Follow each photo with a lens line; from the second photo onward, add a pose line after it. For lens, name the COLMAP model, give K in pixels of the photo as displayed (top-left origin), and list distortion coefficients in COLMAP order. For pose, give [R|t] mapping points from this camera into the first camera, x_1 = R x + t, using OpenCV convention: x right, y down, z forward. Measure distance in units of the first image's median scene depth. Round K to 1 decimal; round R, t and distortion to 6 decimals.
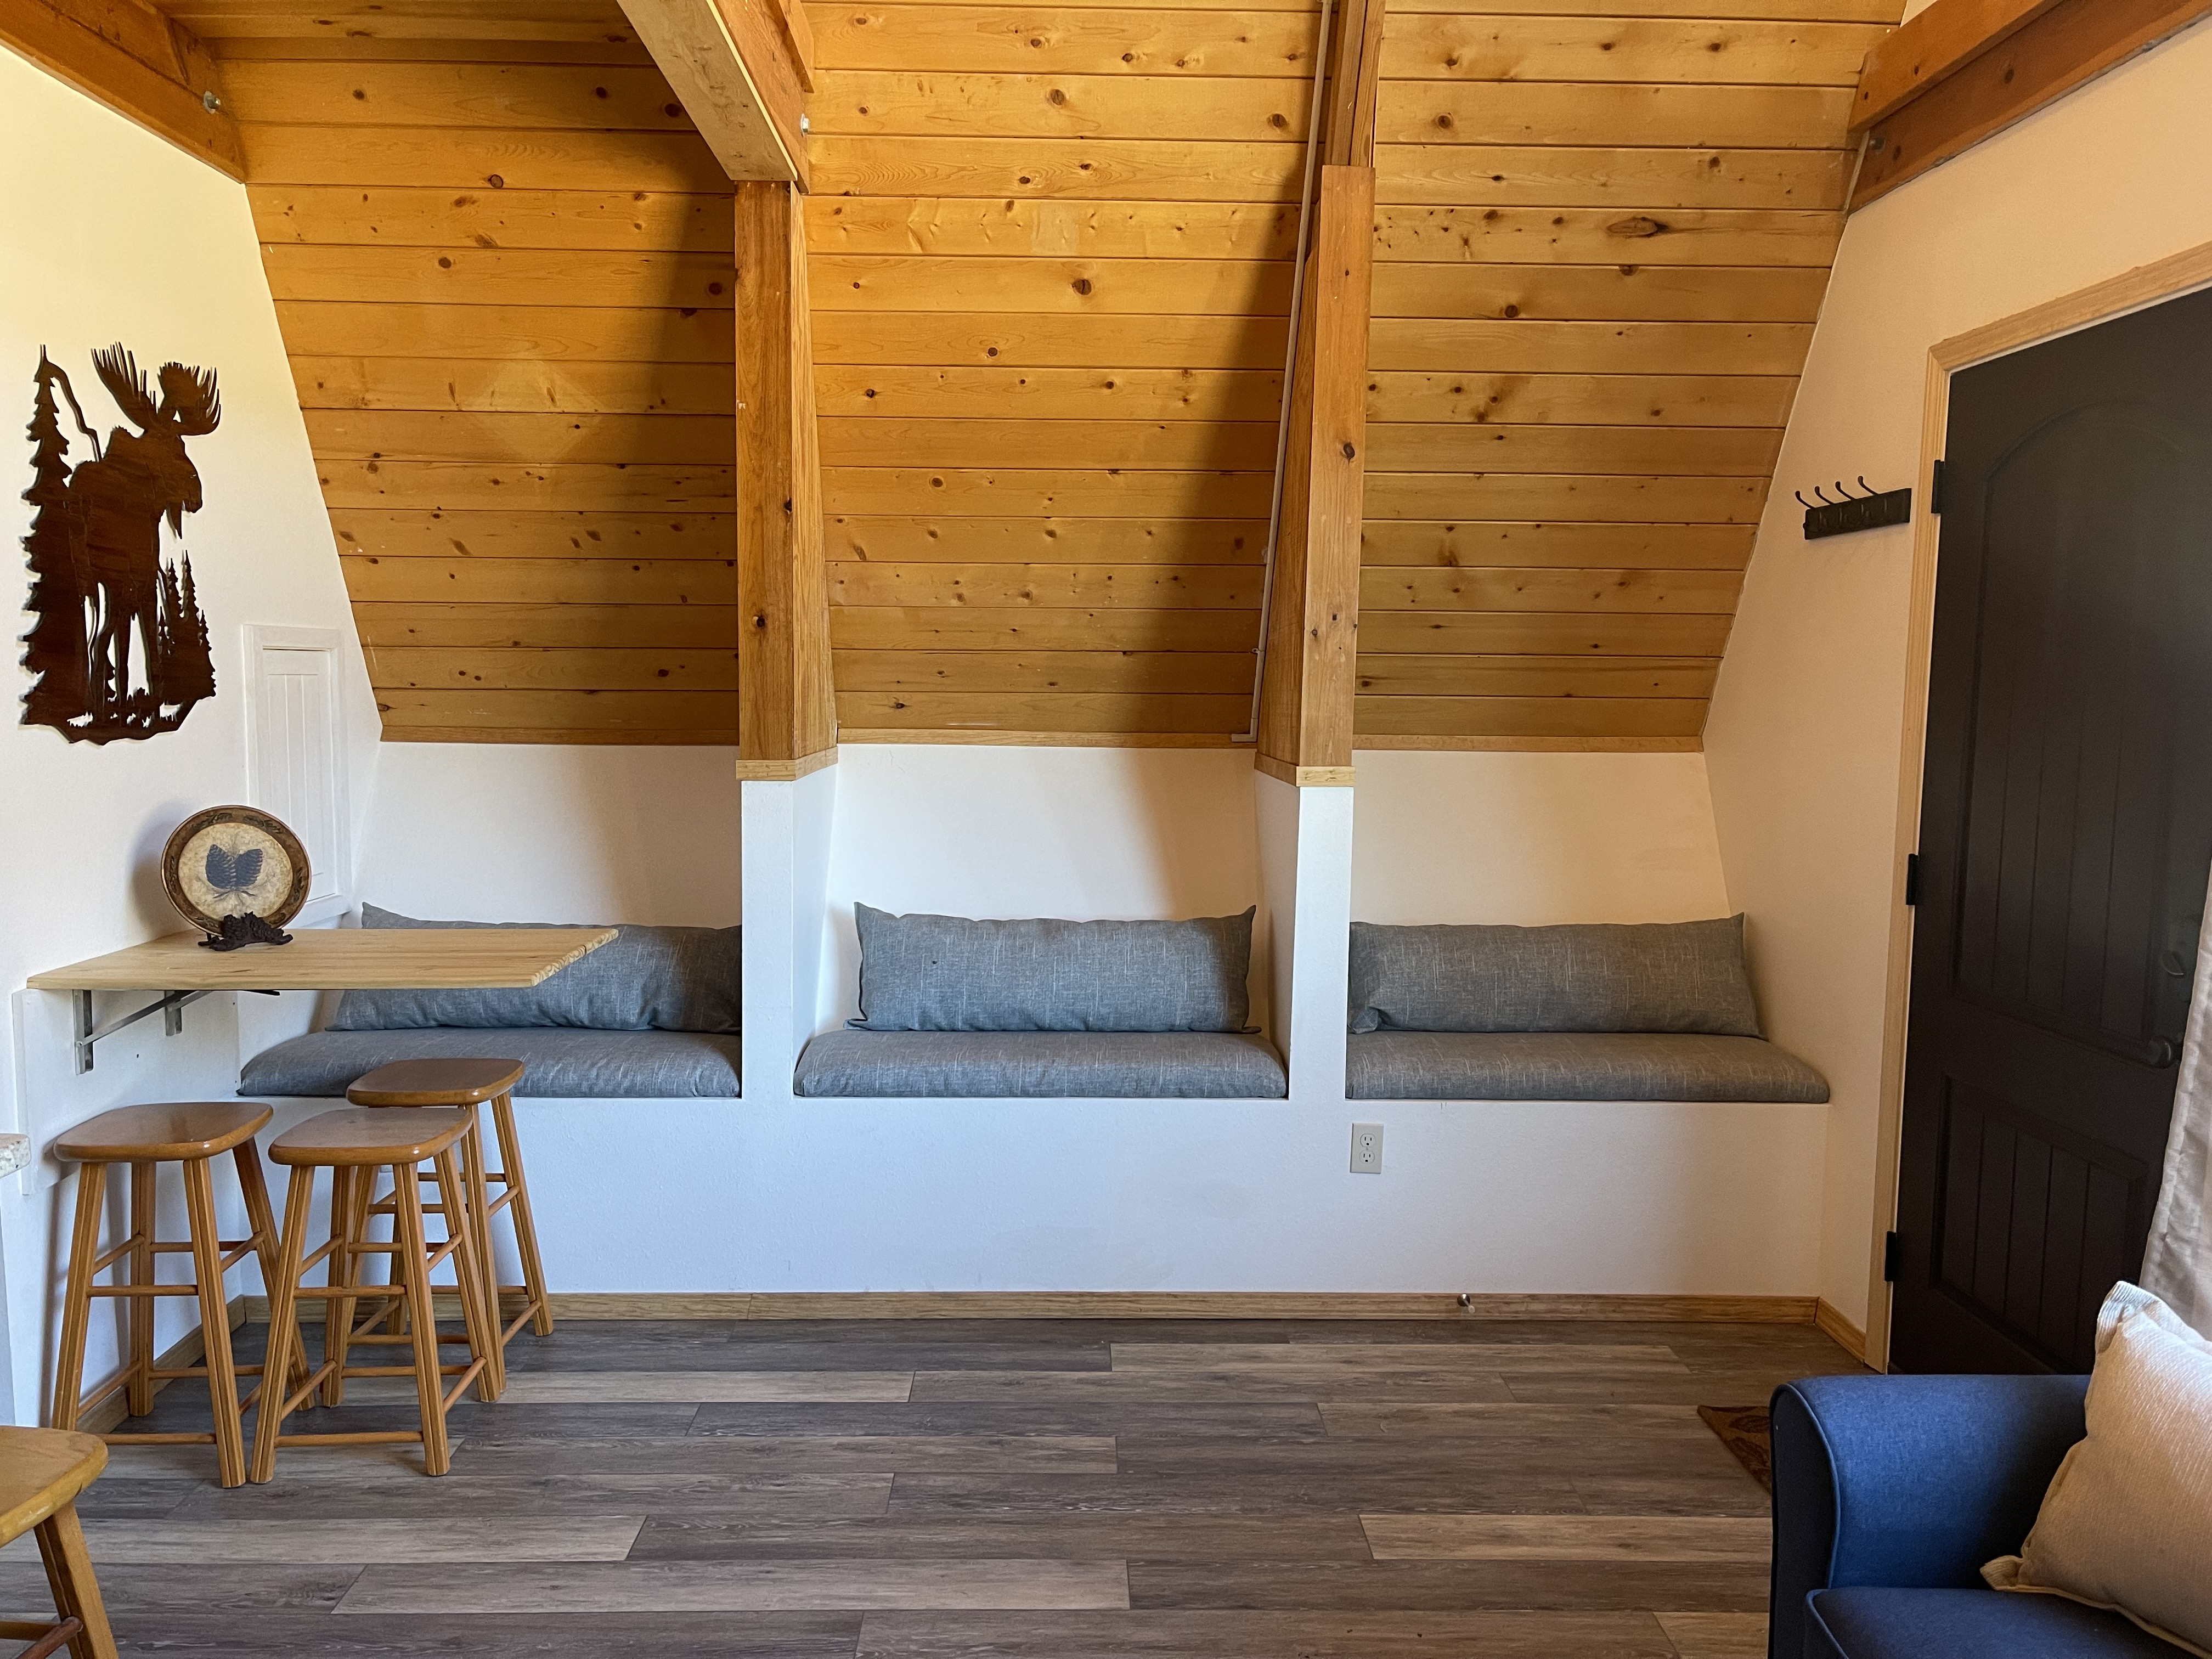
lens RADIAL K [[1676.6, 0, 1106.1], [0, 1676.6, 835.5], [0, 0, 1]] dist [0.076210, -0.098241]
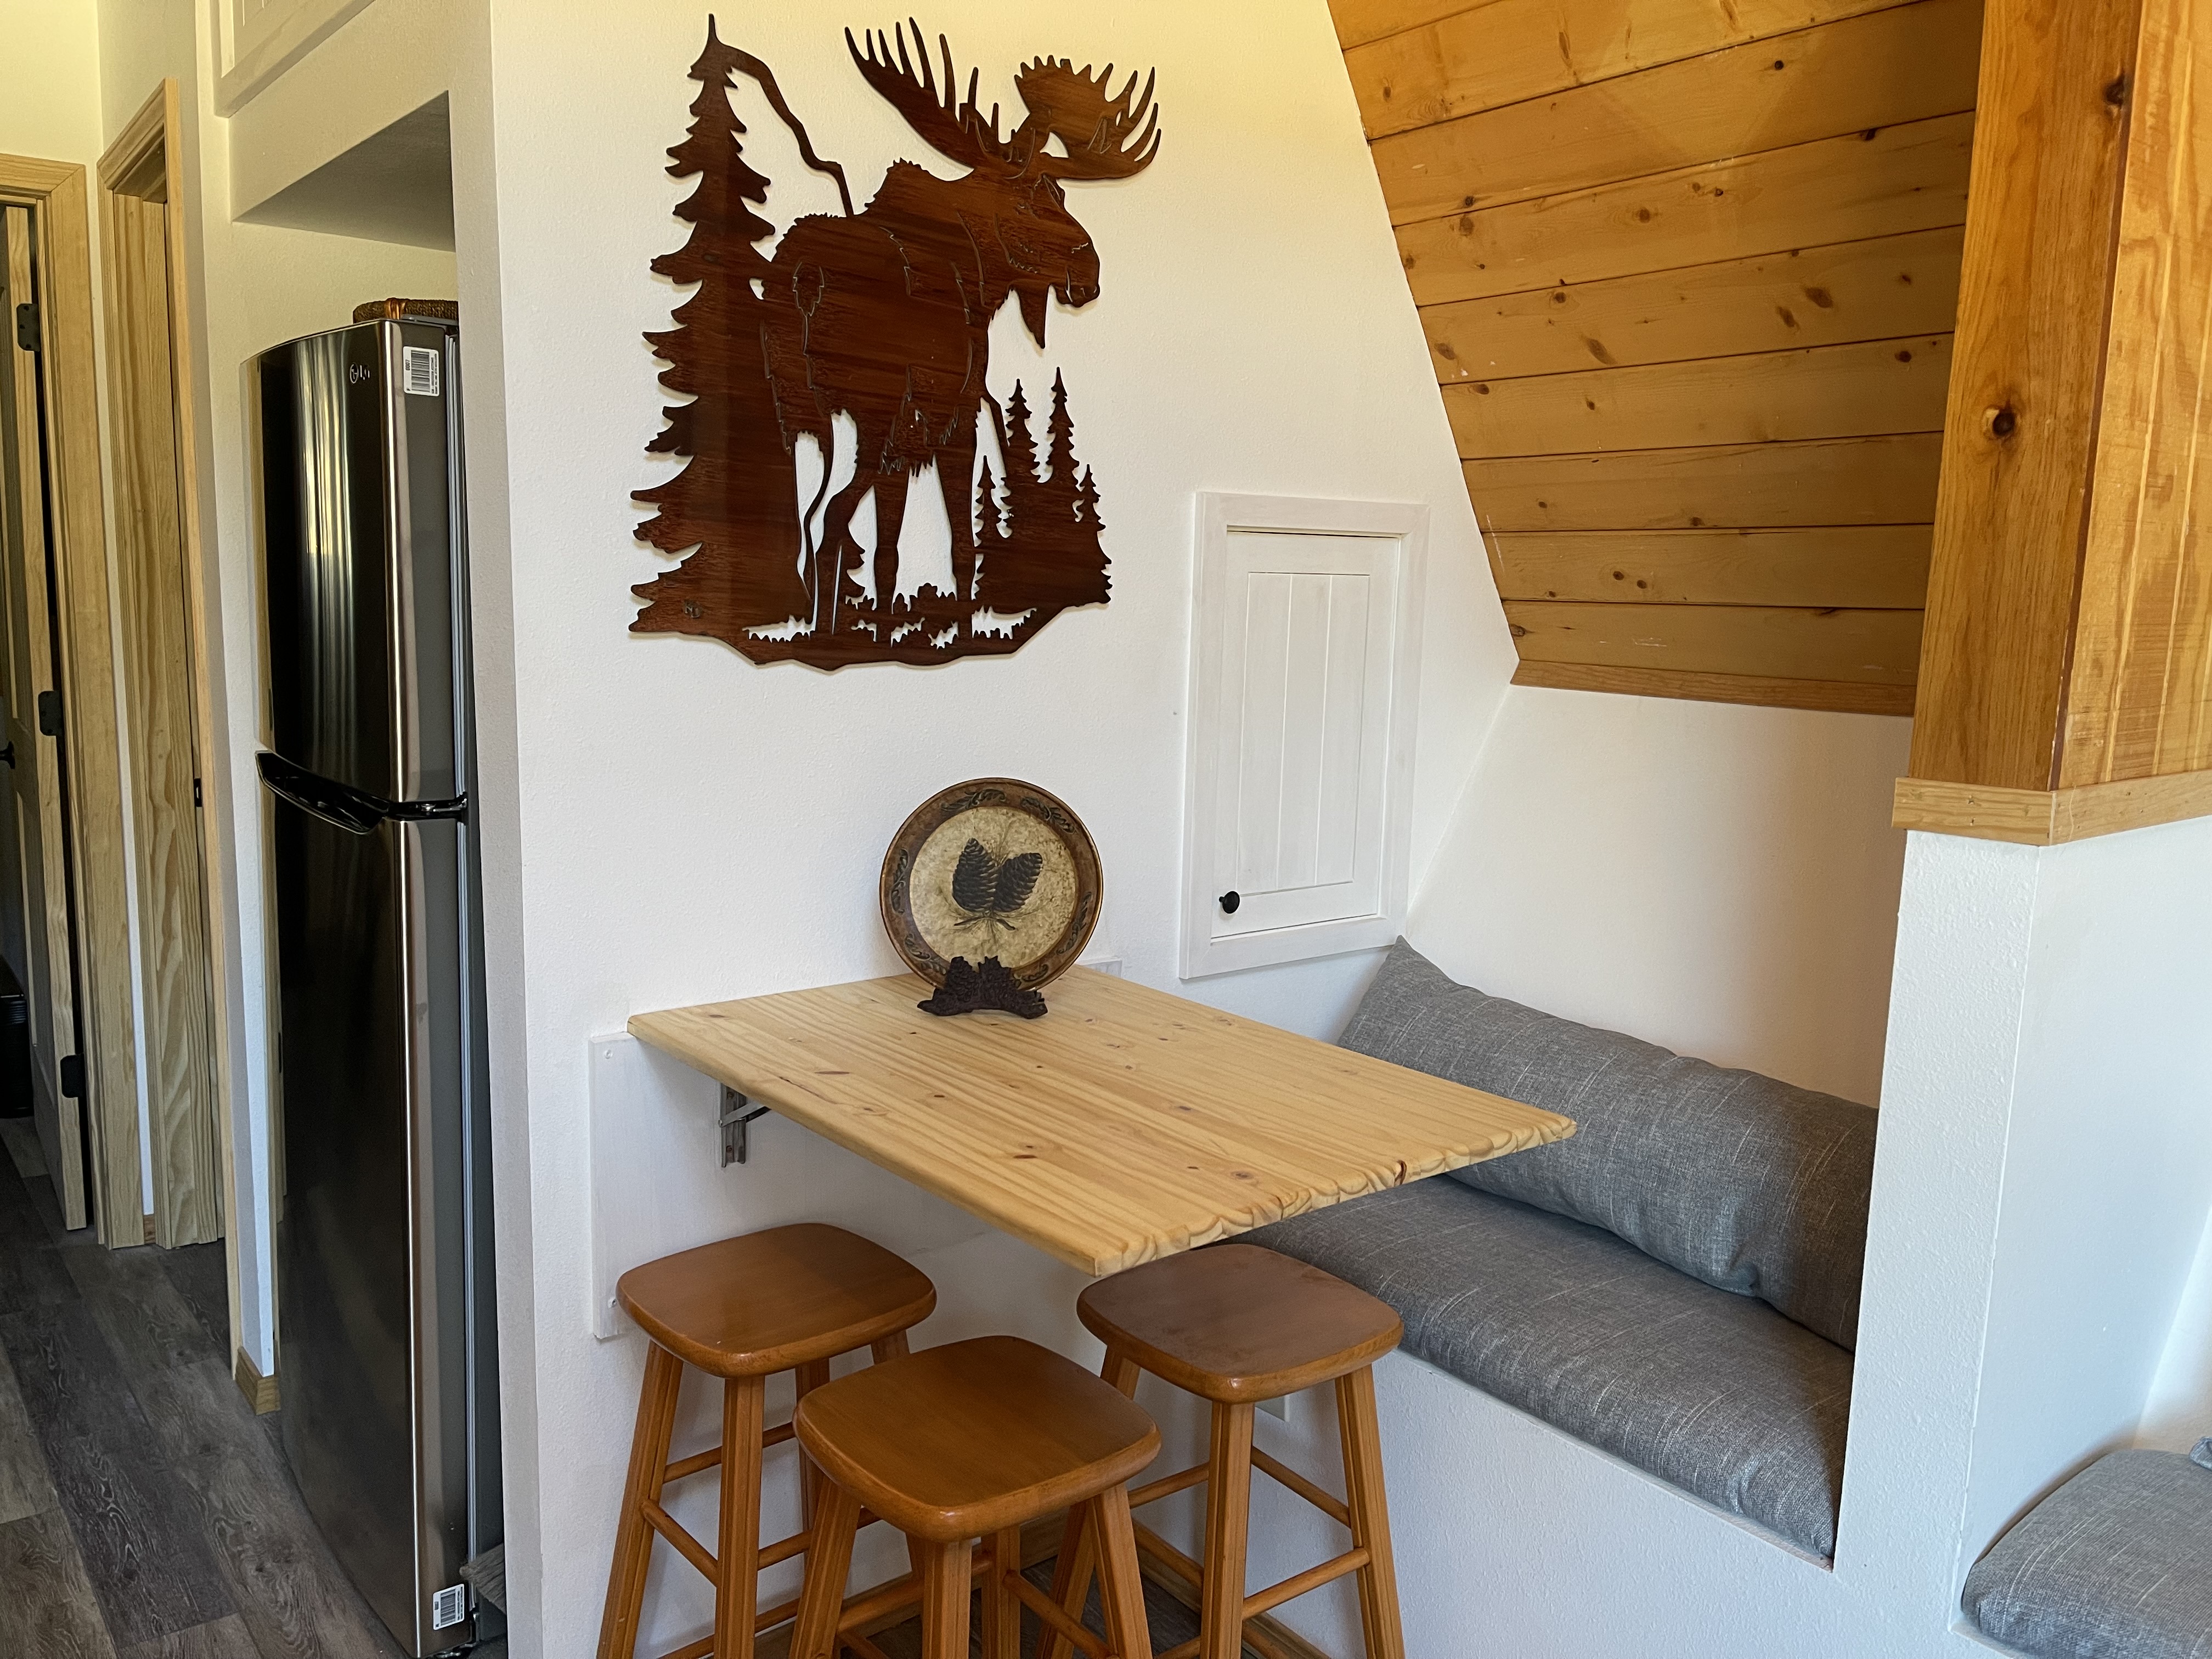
lens RADIAL K [[1676.6, 0, 1103.4], [0, 1676.6, 833.6], [0, 0, 1]] dist [0.076210, -0.098241]
pose [[0.595790, 0.124775, -0.793388, -0.009905], [-0.093583, 0.991914, 0.085721, -0.048909], [0.797669, 0.023175, 0.602650, 0.611405]]
